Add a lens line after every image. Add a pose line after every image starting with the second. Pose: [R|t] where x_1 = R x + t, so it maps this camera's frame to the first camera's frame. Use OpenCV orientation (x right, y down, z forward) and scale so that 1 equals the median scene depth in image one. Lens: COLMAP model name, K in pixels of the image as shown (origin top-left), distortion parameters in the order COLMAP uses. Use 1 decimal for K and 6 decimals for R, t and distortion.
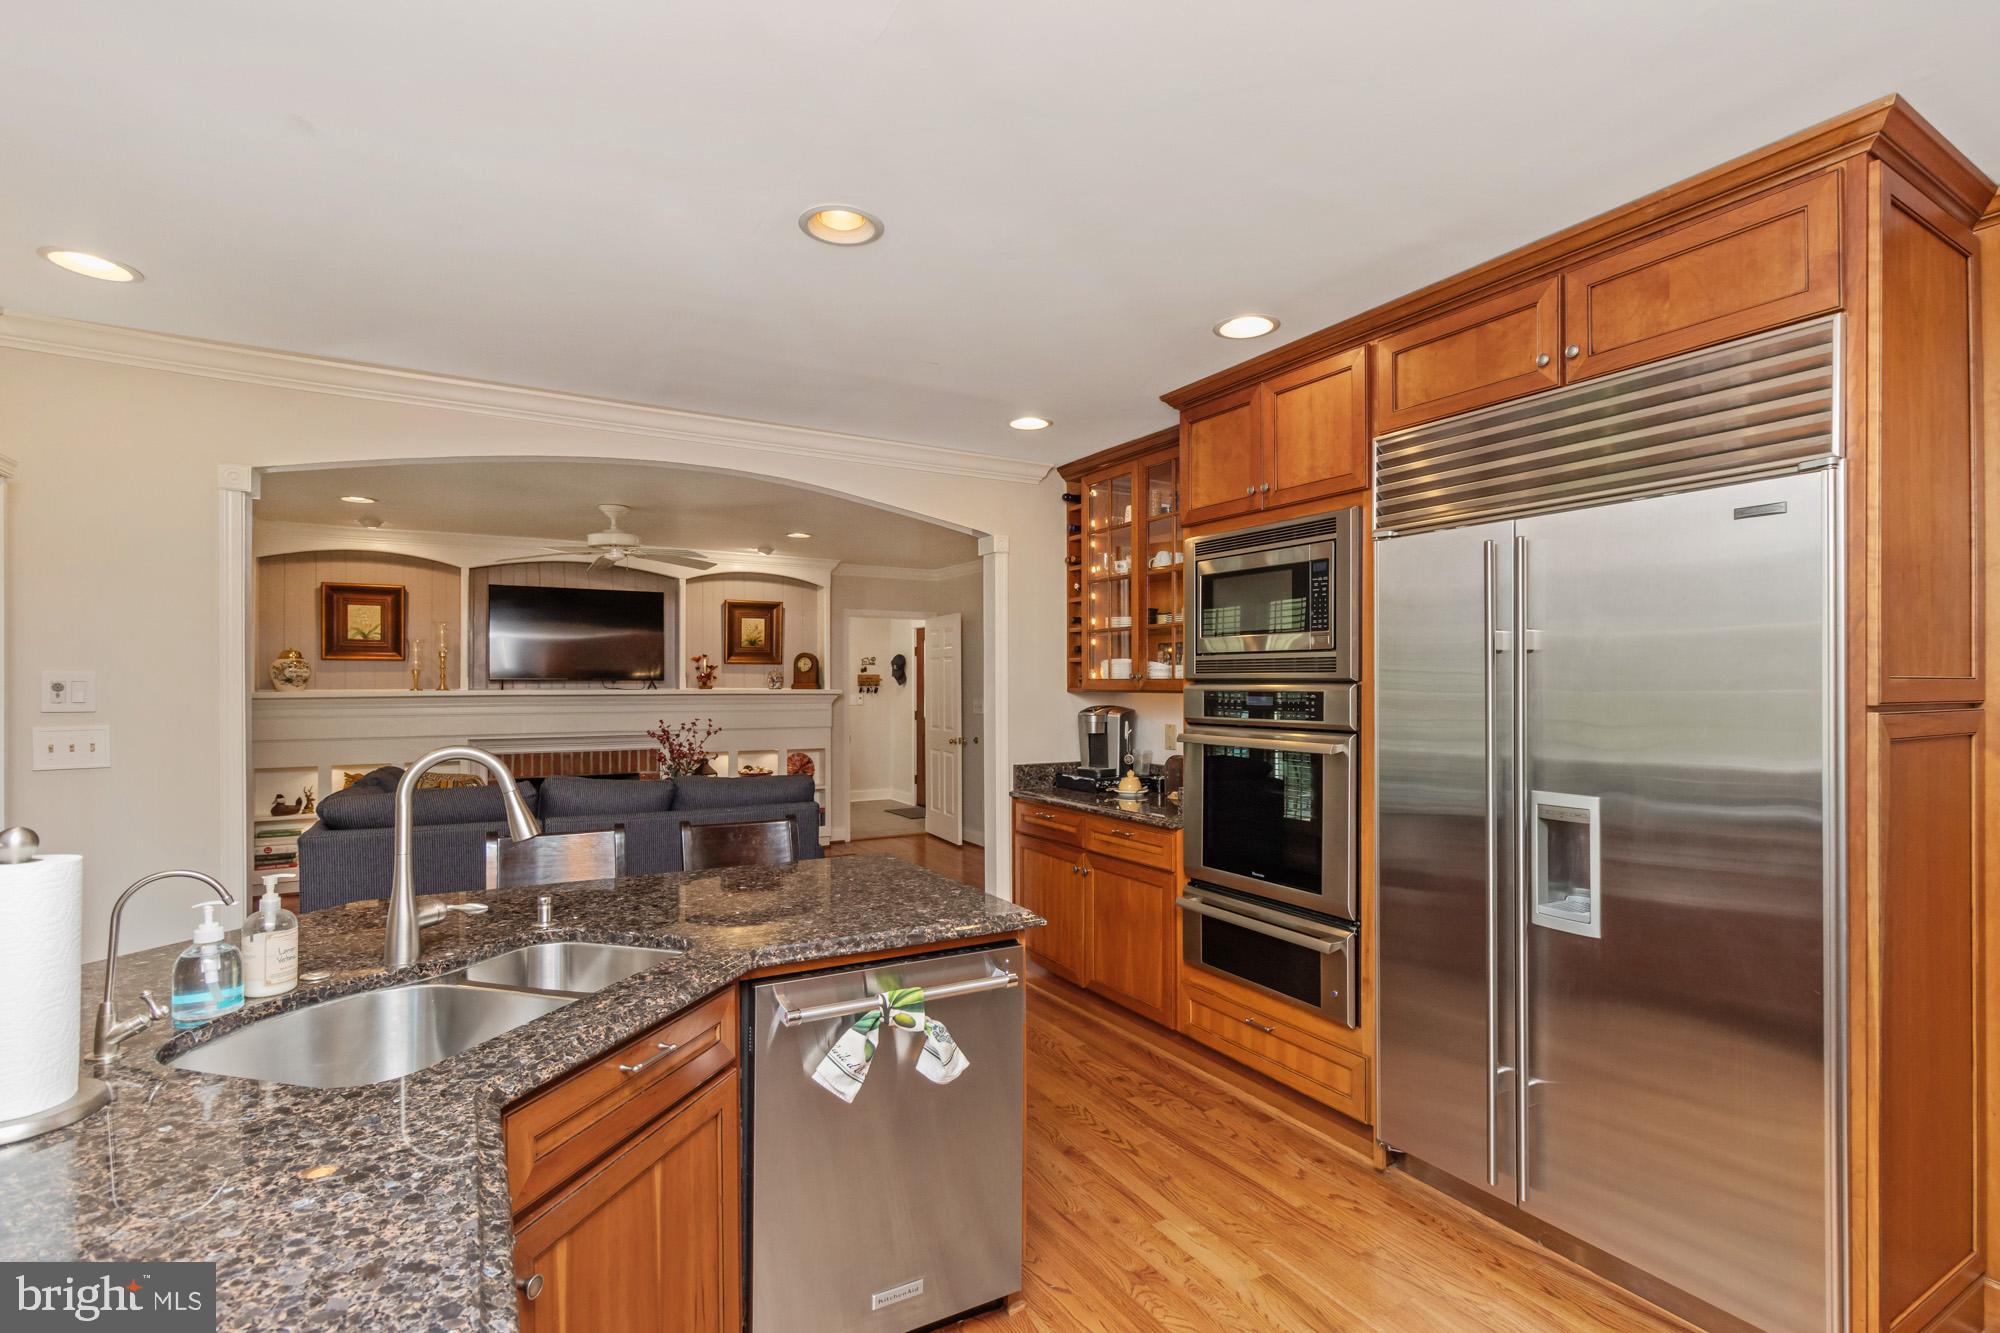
lens RADIAL K [[924.4, 0, 993.4], [0, 924.4, 677.0], [0, 0, 1]] dist [0.002445, 0.000230]
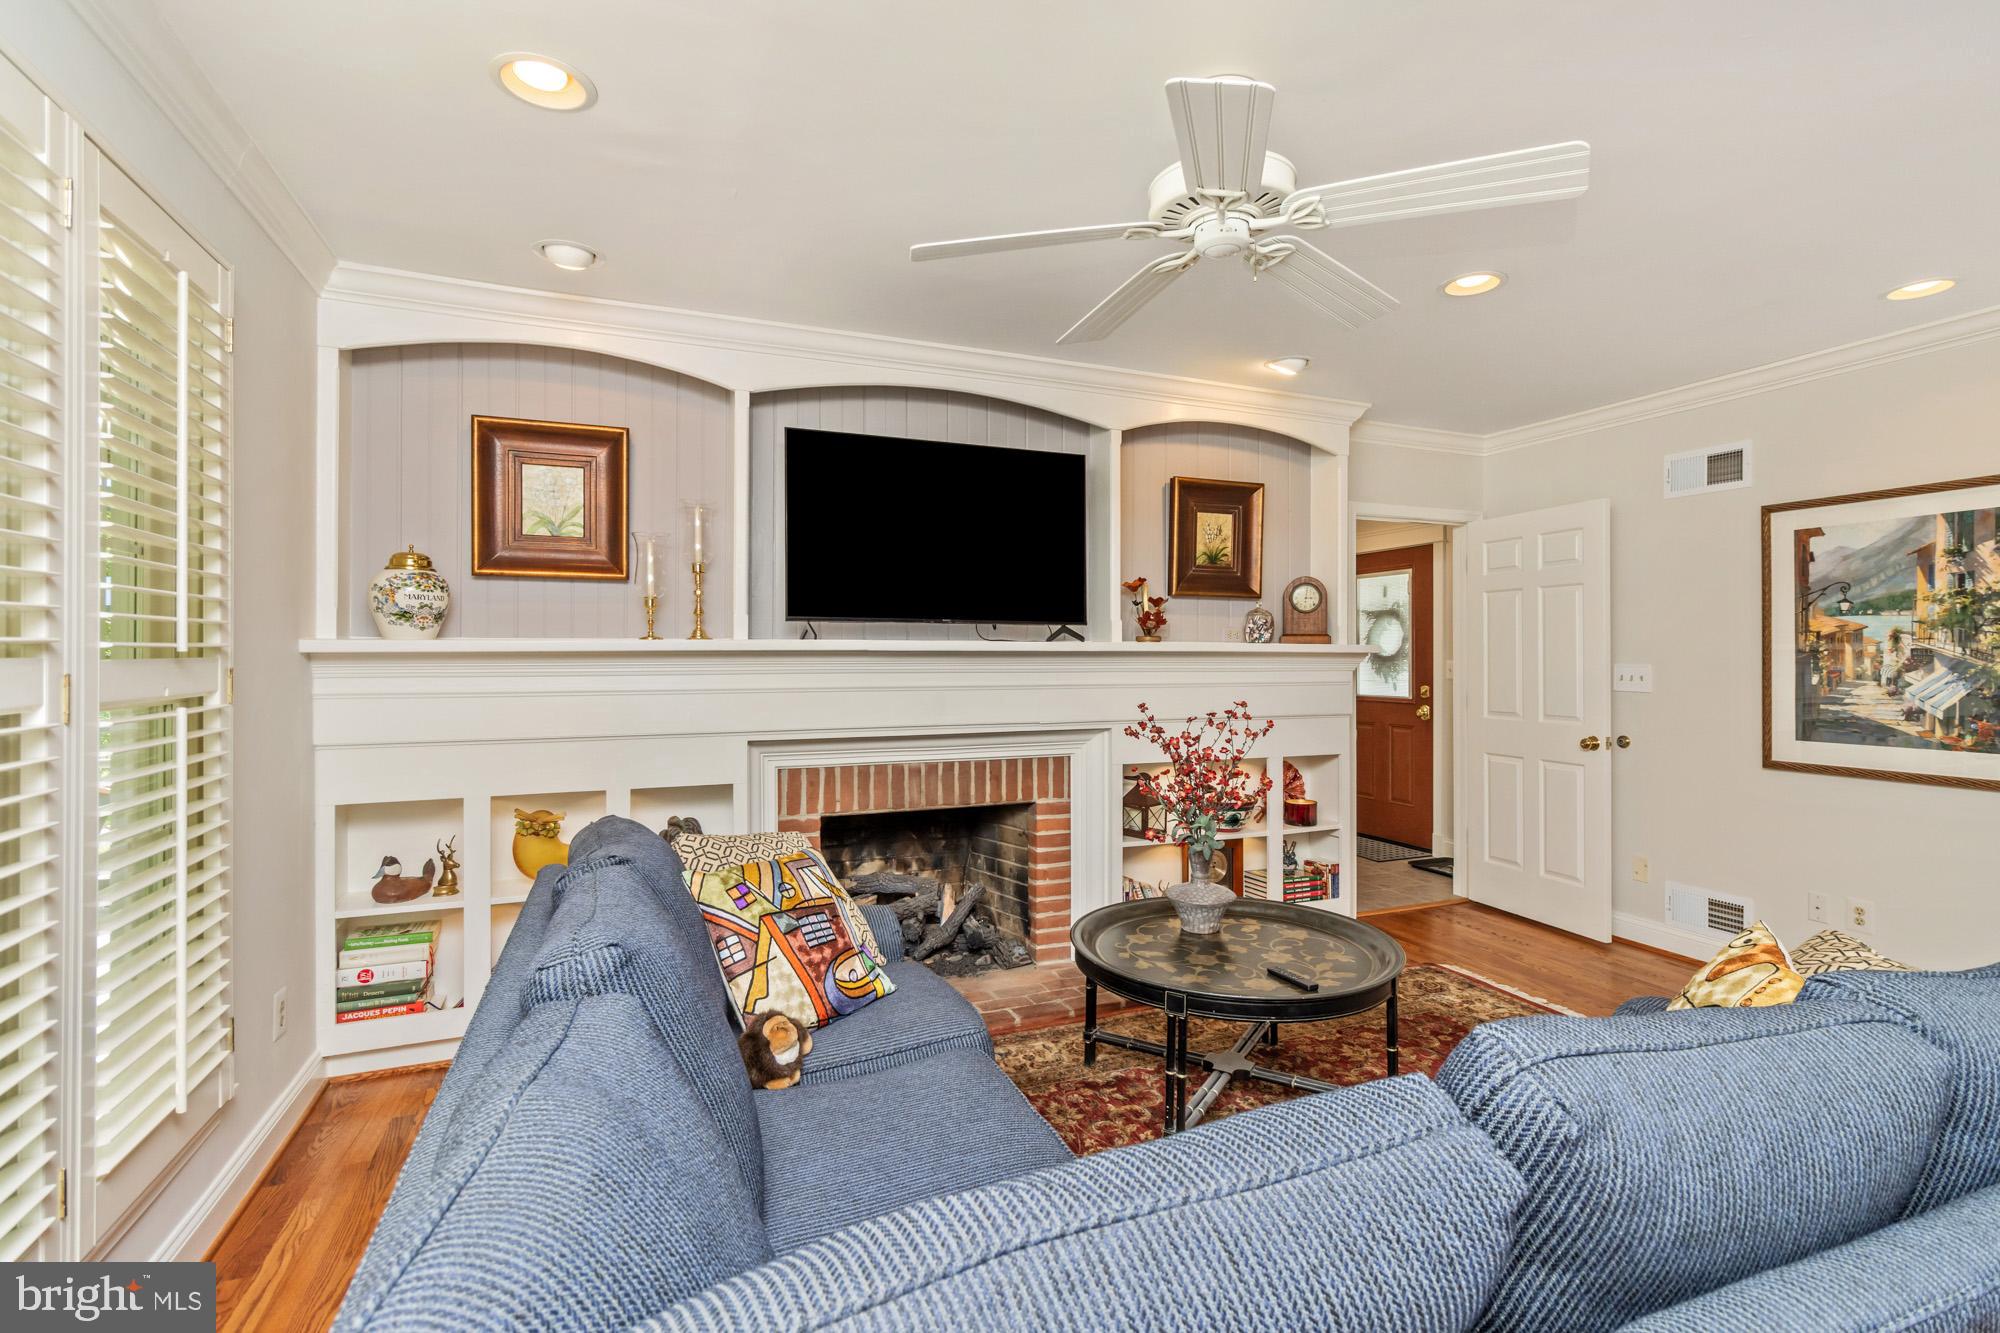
lens RADIAL K [[924.4, 0, 1007.7], [0, 924.4, 660.3], [0, 0, 1]] dist [0.002445, 0.000230]
pose [[0.986789, 0.001632, -0.162000, -0.314015], [0.000266, 0.999932, 0.011693, 0.017498], [0.162008, -0.011581, 0.986721, 0.480311]]
